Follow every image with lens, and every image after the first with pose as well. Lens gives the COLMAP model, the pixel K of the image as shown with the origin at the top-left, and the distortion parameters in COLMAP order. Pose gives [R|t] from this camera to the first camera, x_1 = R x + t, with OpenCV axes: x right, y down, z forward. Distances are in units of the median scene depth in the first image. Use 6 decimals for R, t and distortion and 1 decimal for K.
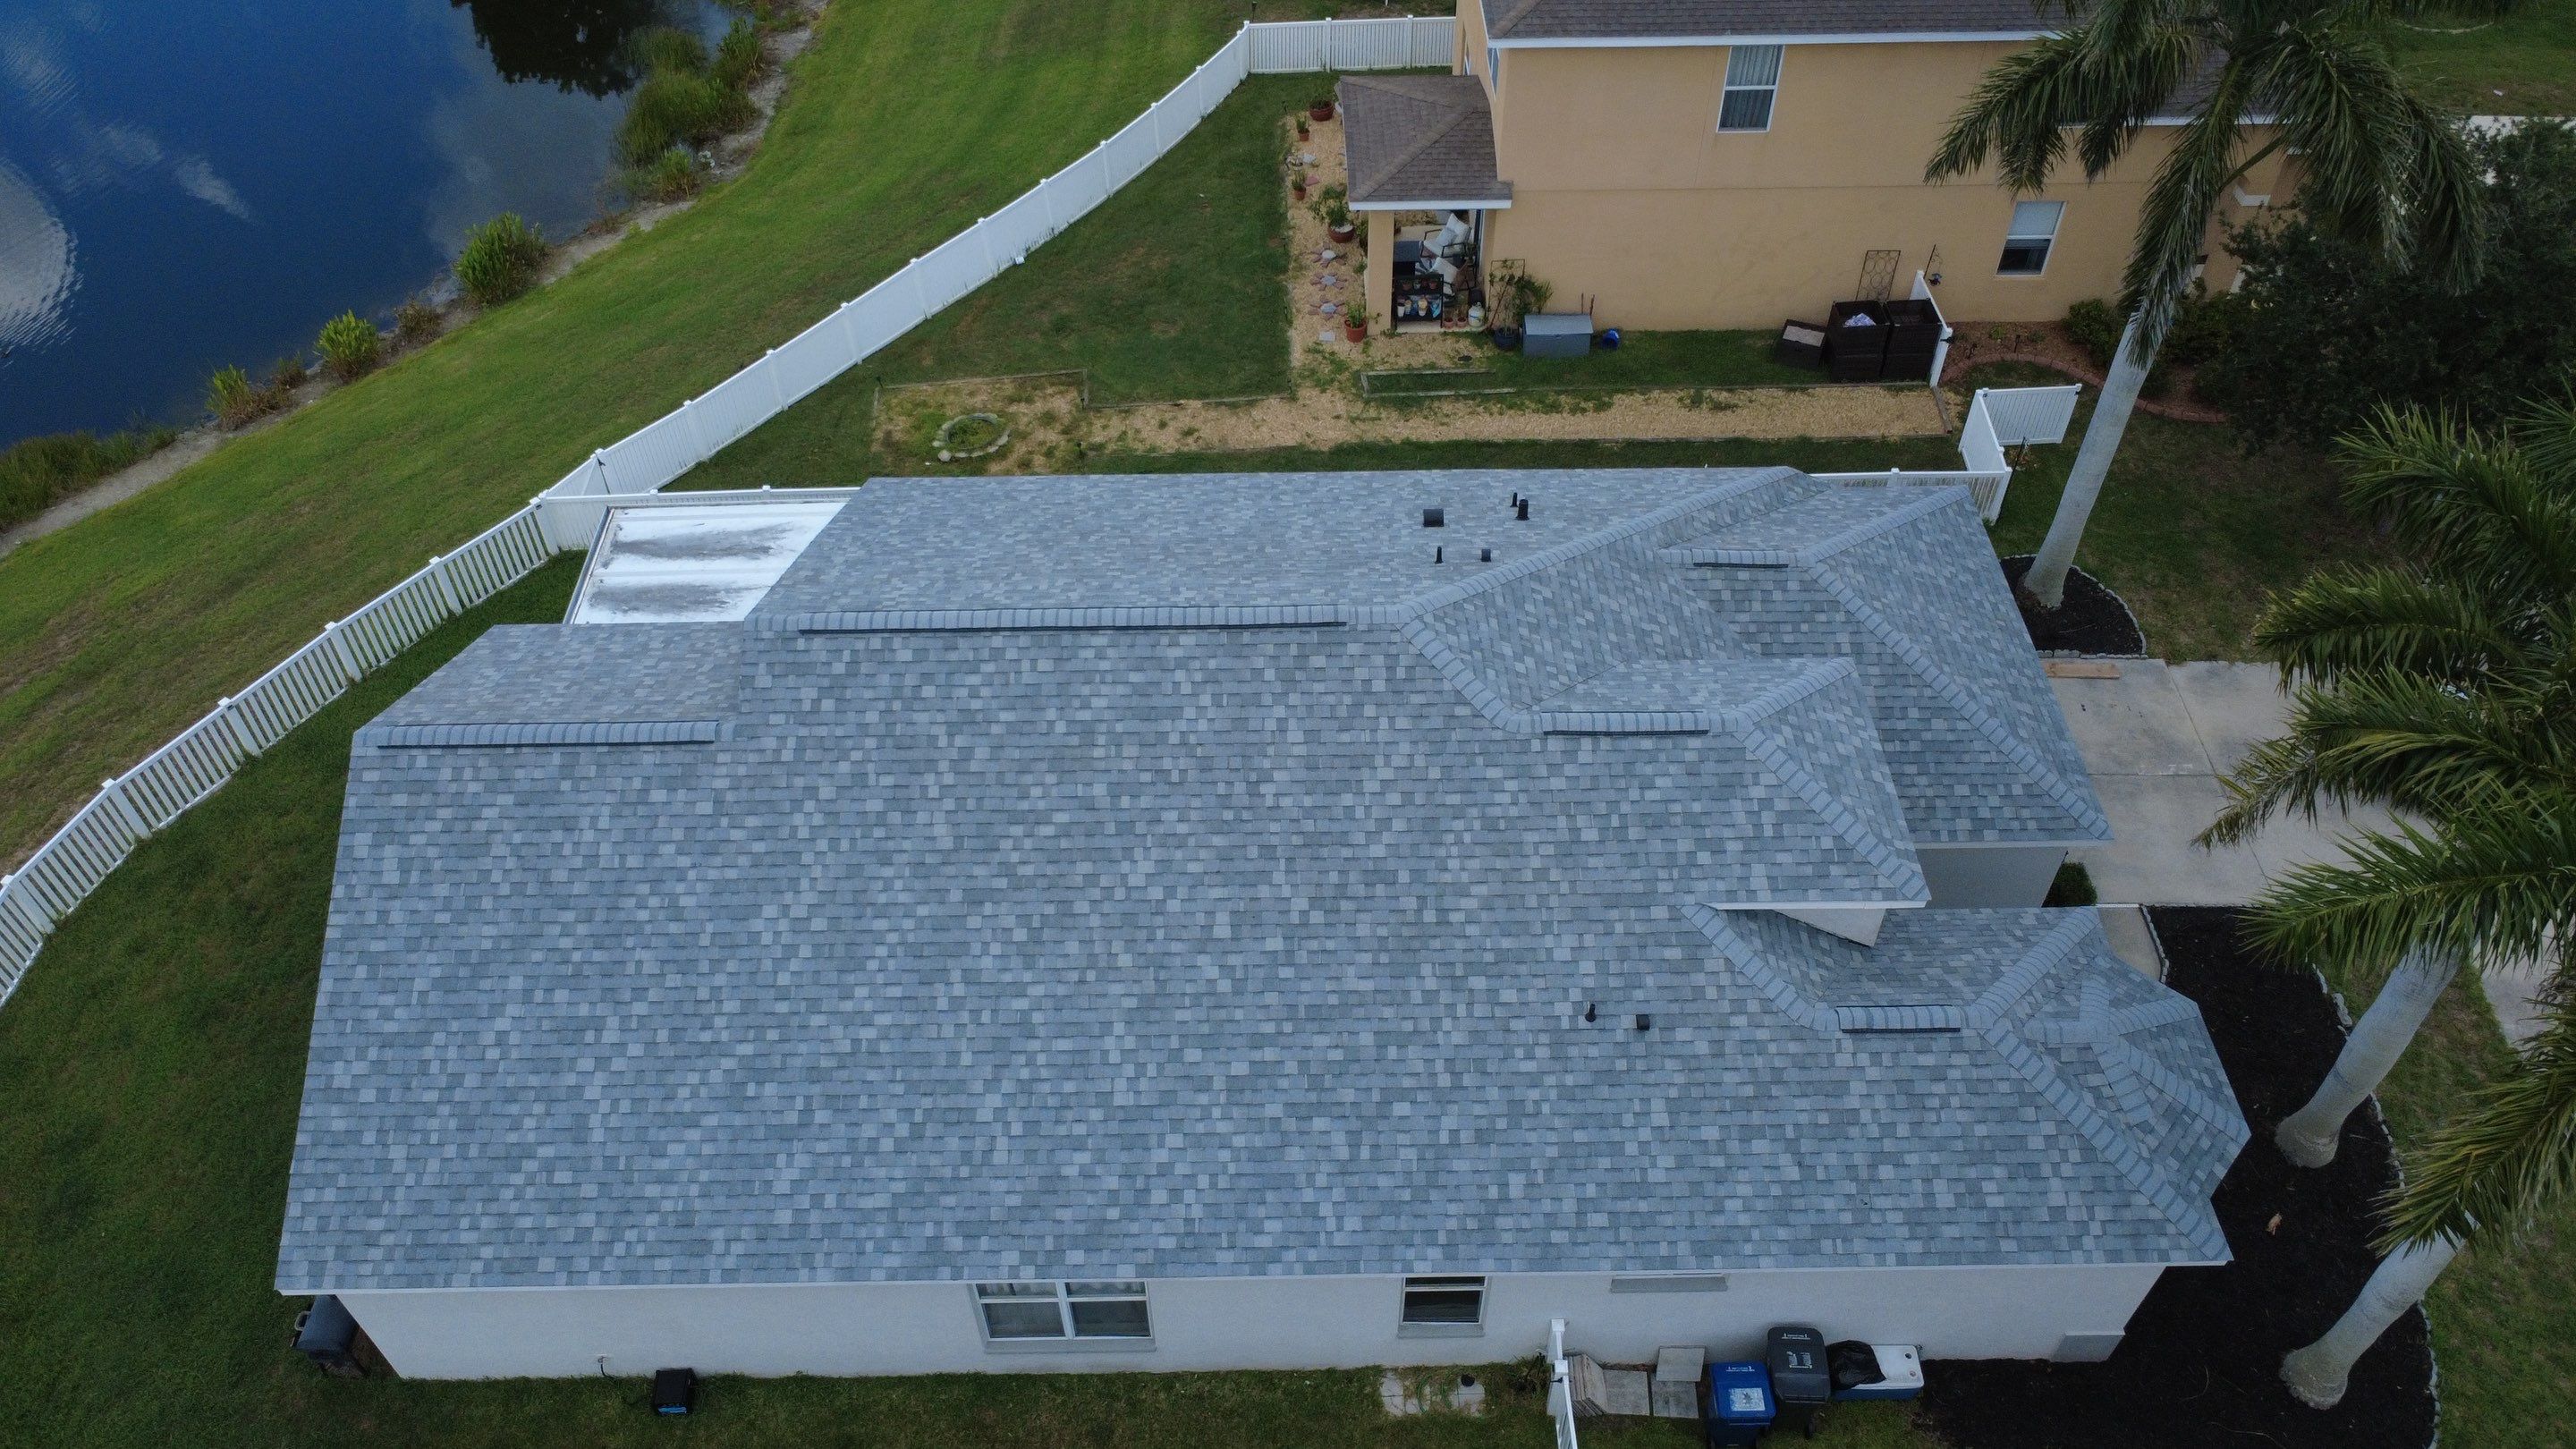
lens RADIAL K [[1873.6, 0, 1283.5], [0, 1873.6, 722.6], [0, 0, 1]] dist [-0.001942, 0.005678]
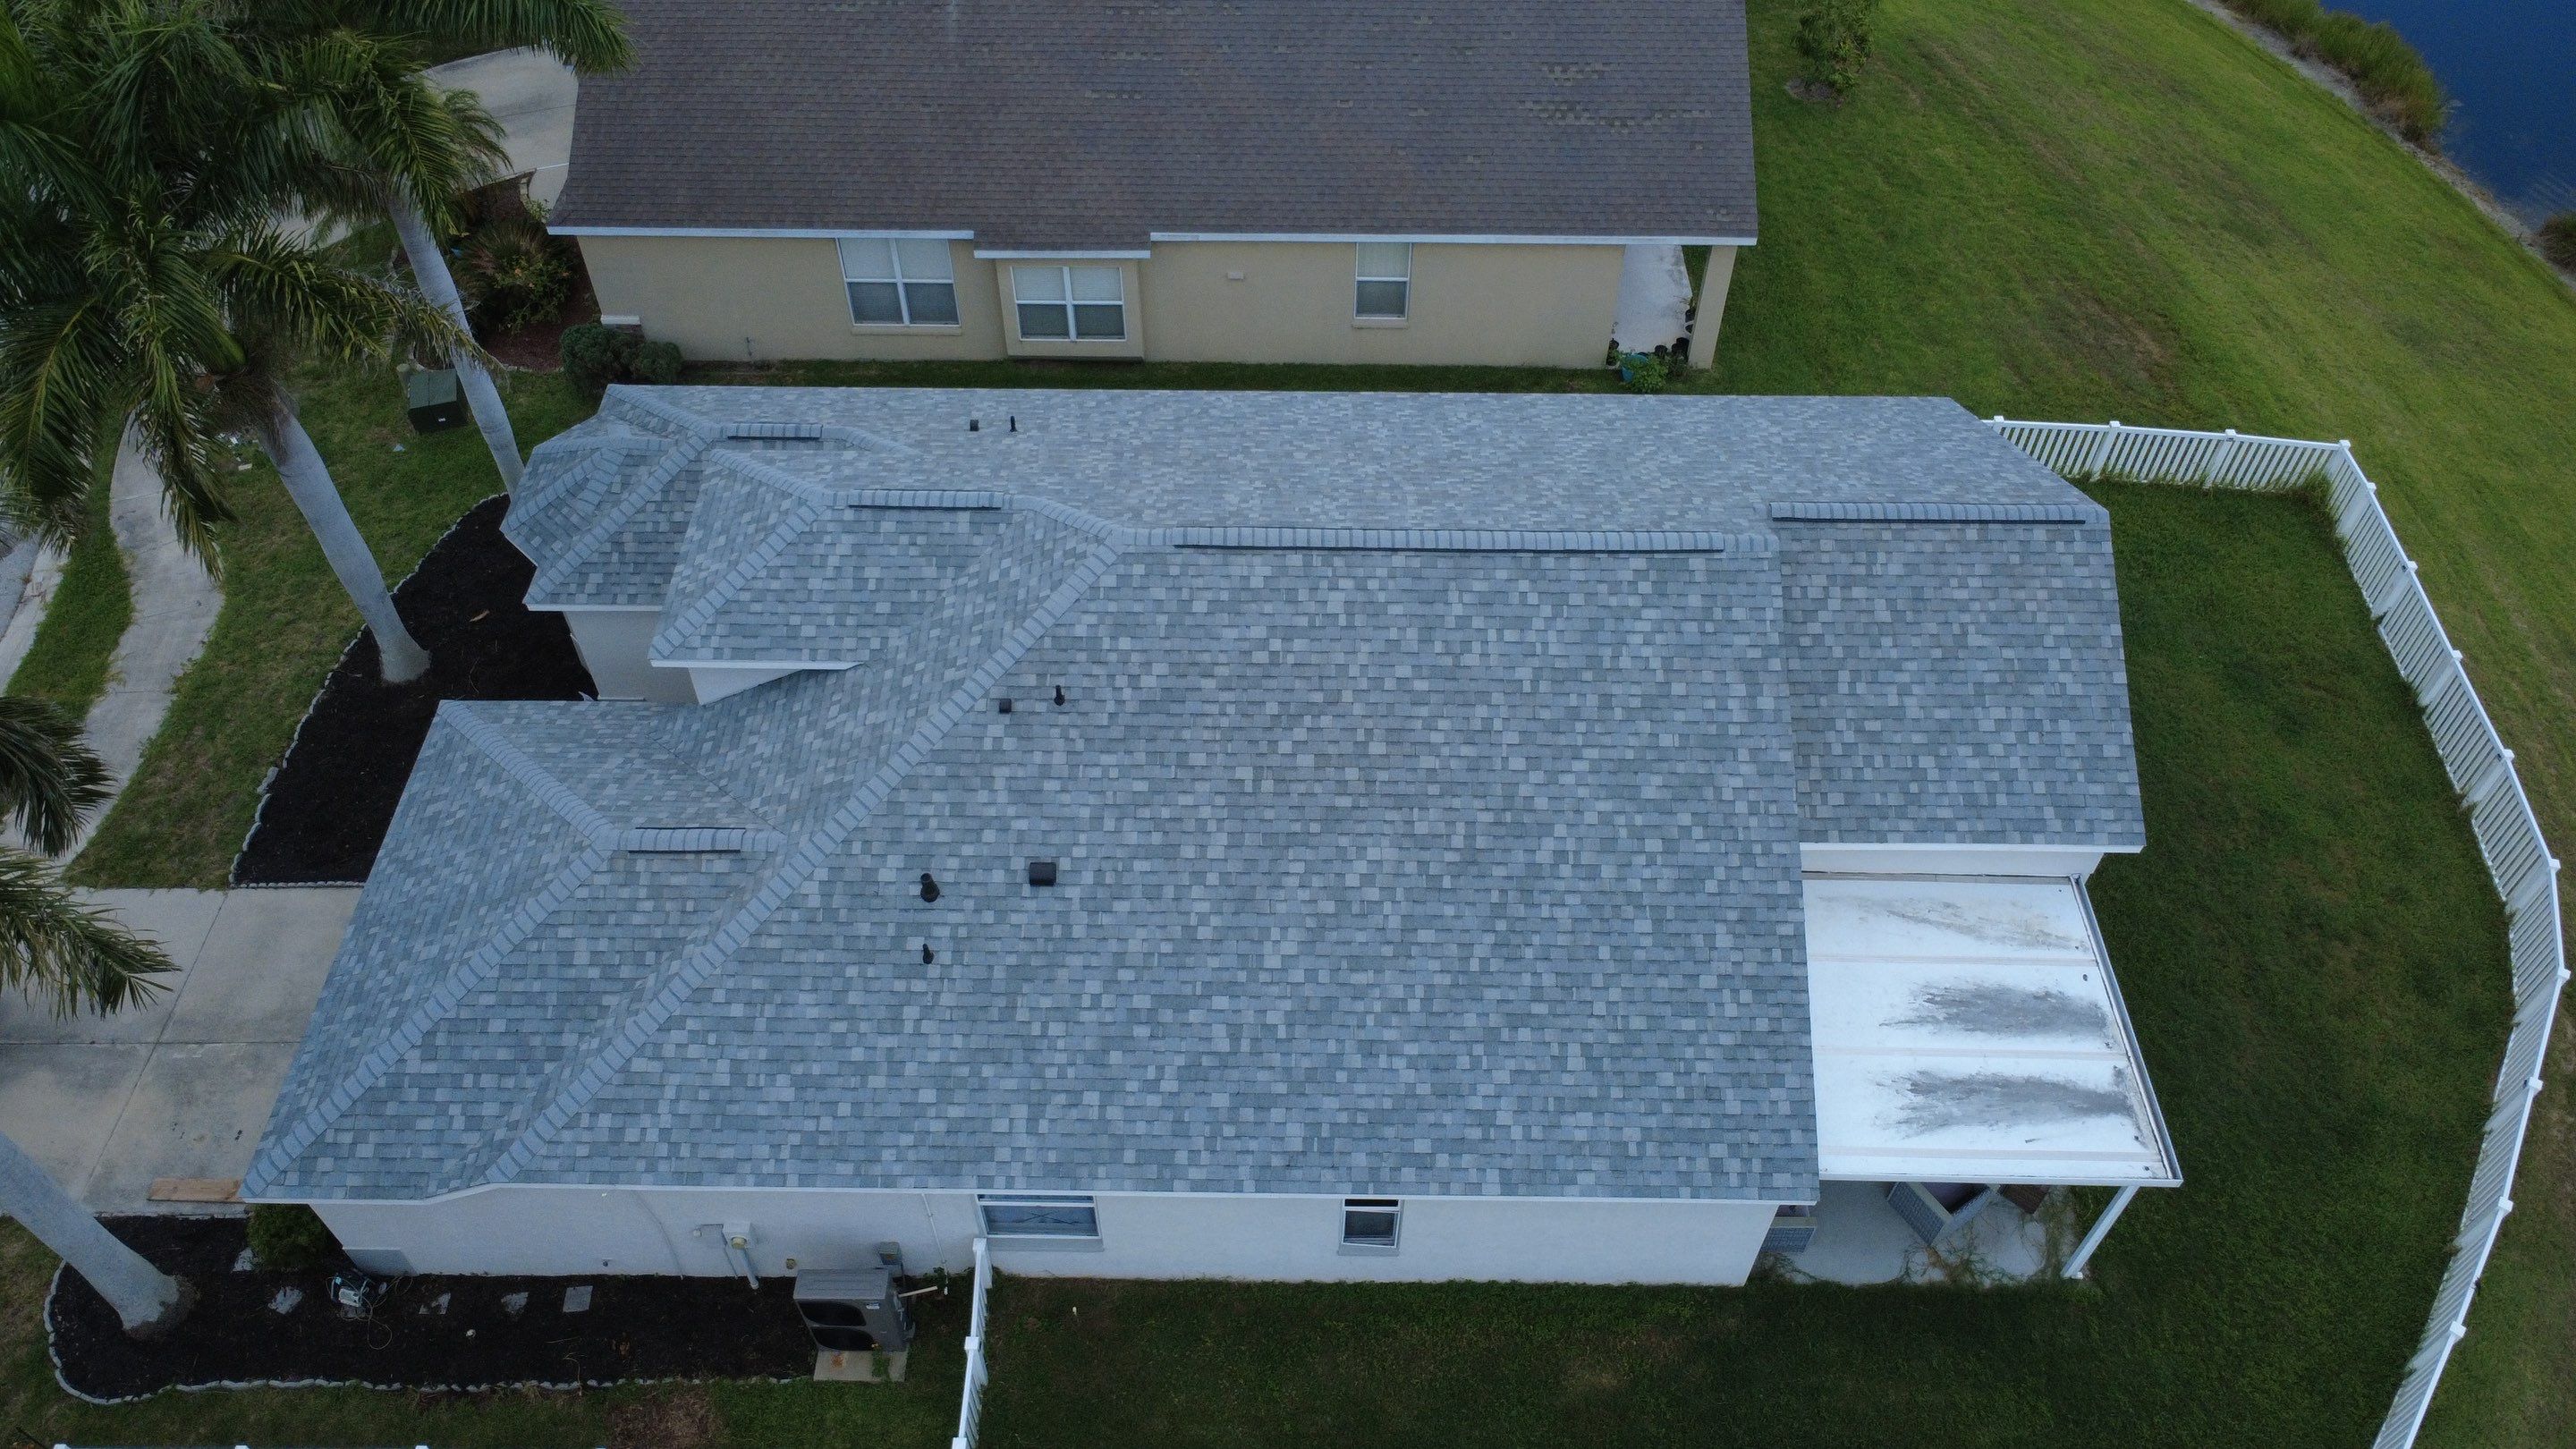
lens RADIAL K [[1873.6, 0, 1281.6], [0, 1873.6, 721.3], [0, 0, 1]] dist [-0.001942, 0.005678]
pose [[-0.999729, -0.015221, 0.017618, -0.043473], [0.018883, -0.087432, 0.995991, -1.086299], [-0.013619, 0.996054, 0.087696, 1.035445]]
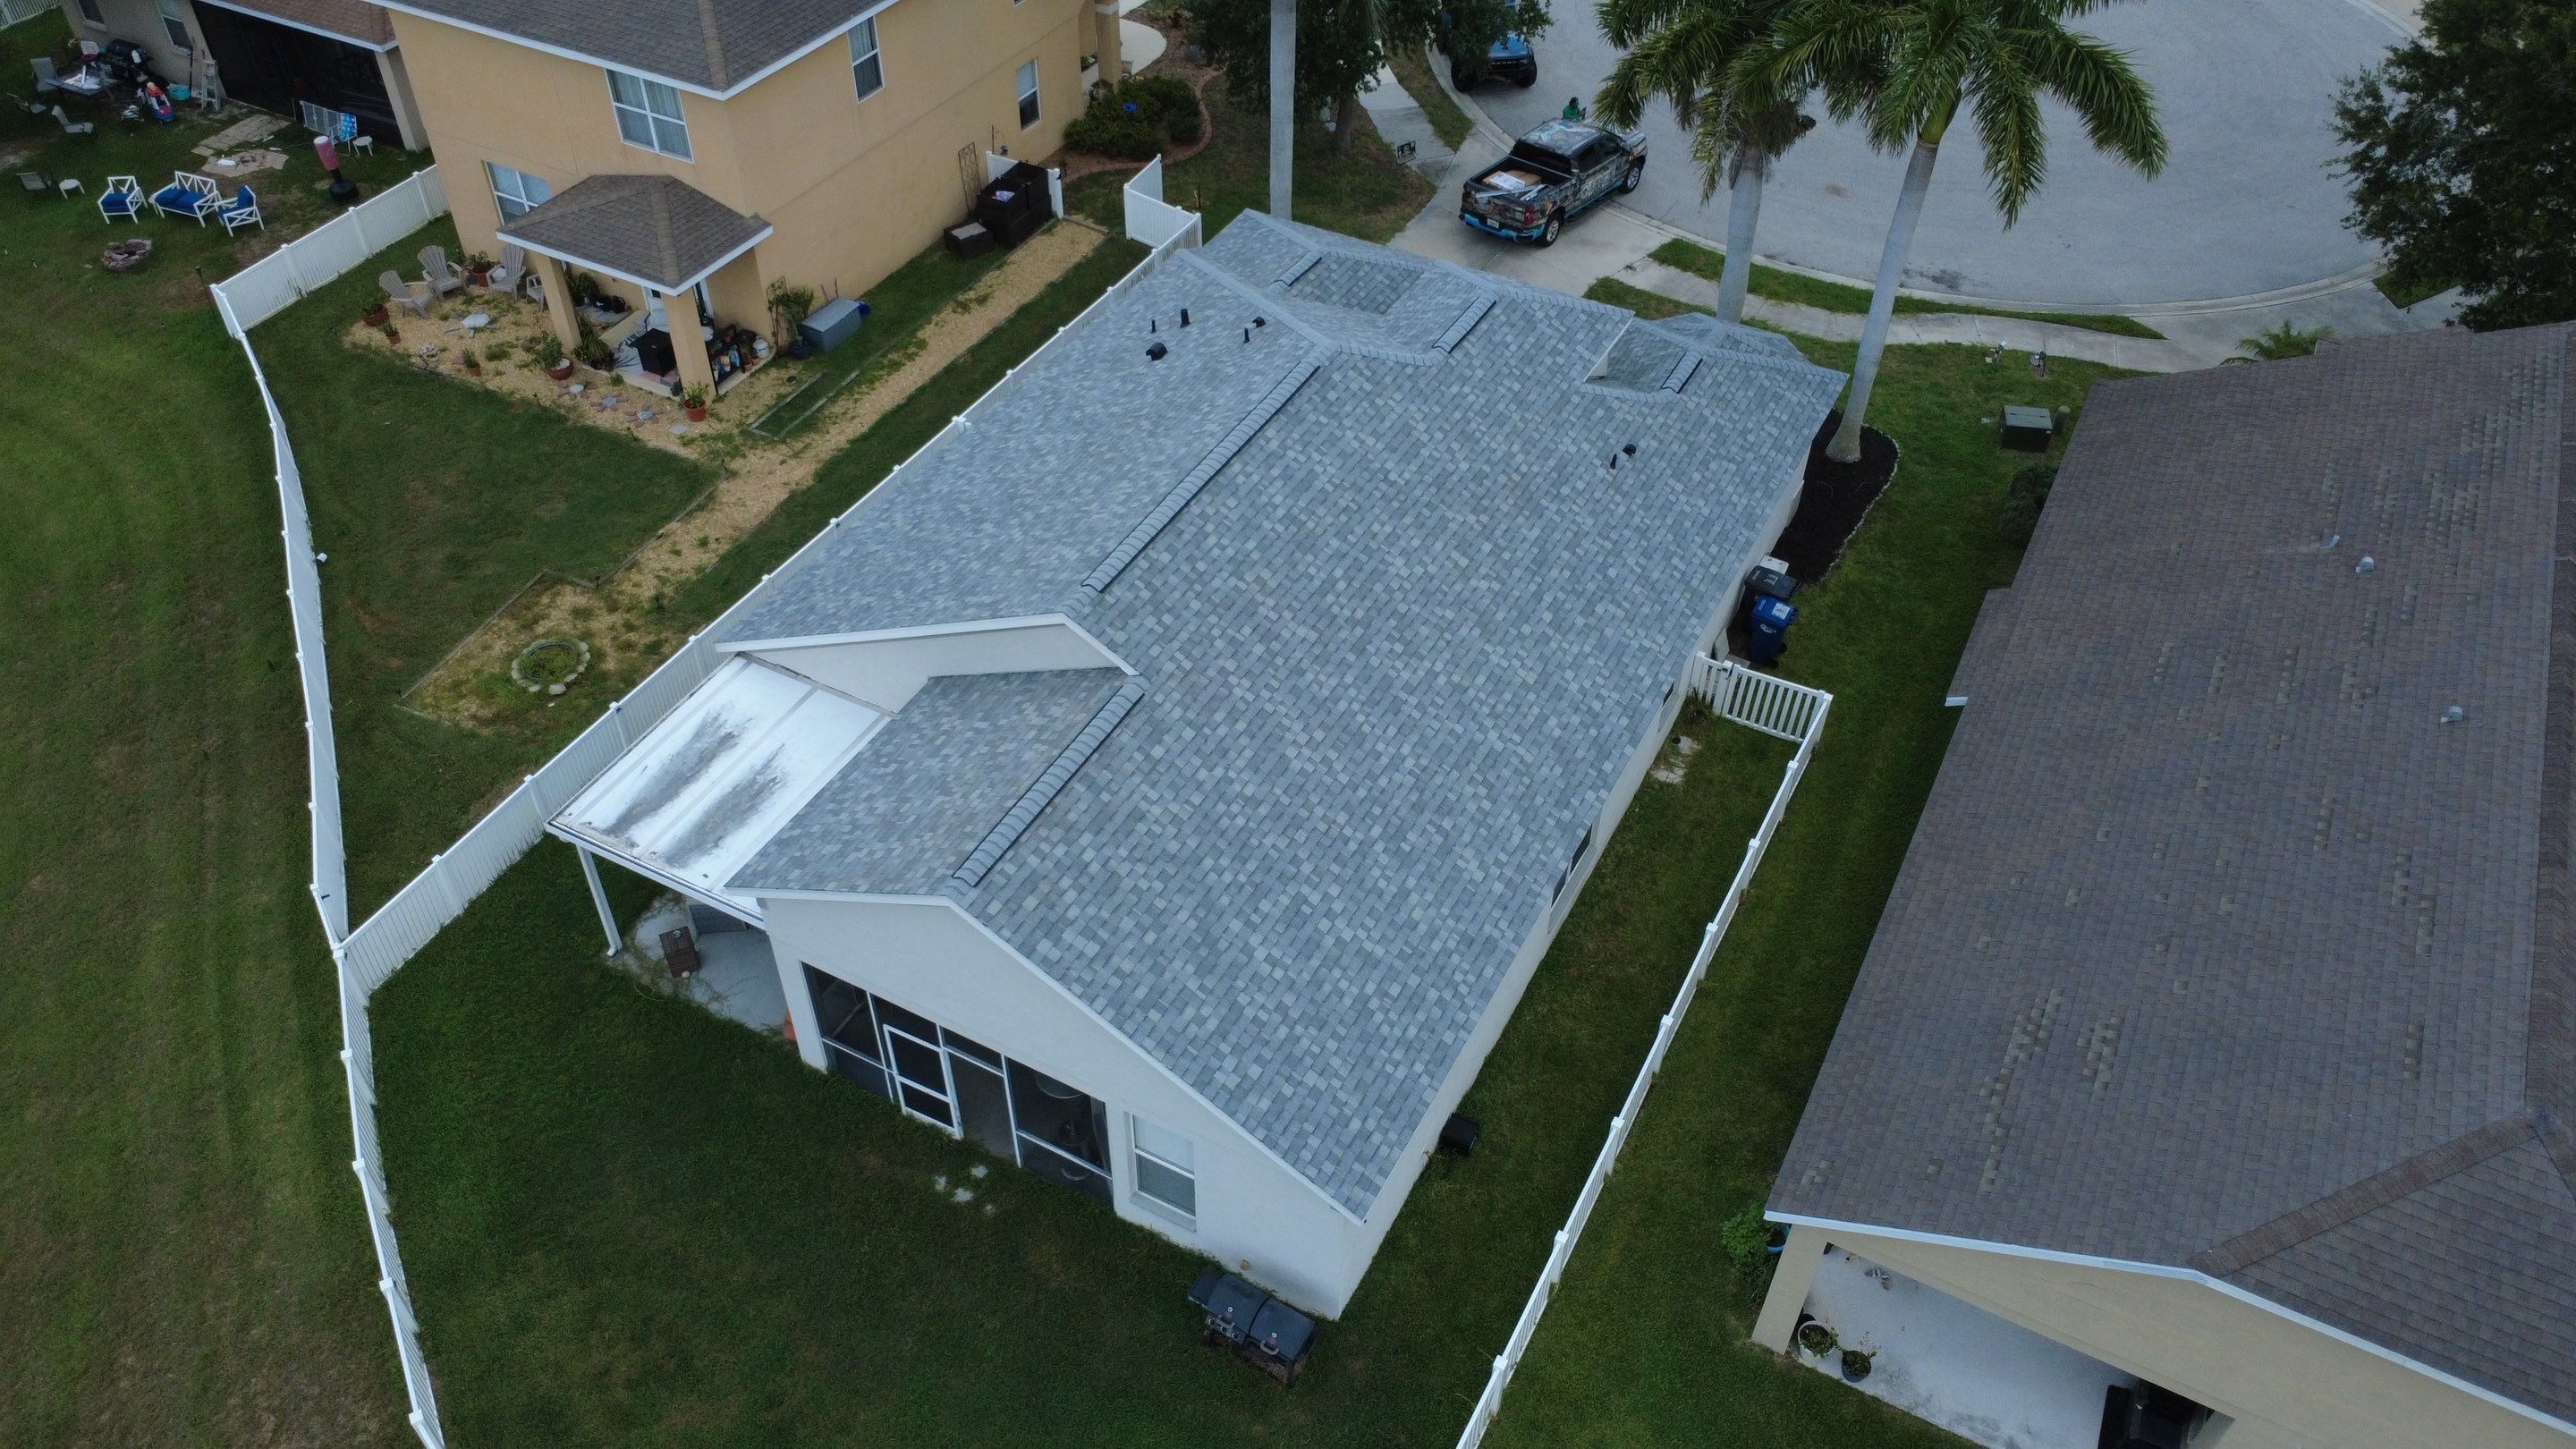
lens RADIAL K [[1873.6, 0, 1283.0], [0, 1873.6, 721.6], [0, 0, 1]] dist [-0.001942, 0.005678]
pose [[0.481900, -0.586872, 0.650657, -1.014038], [0.621791, 0.752239, 0.217974, -0.172573], [-0.617372, 0.299531, 0.727415, 0.126238]]
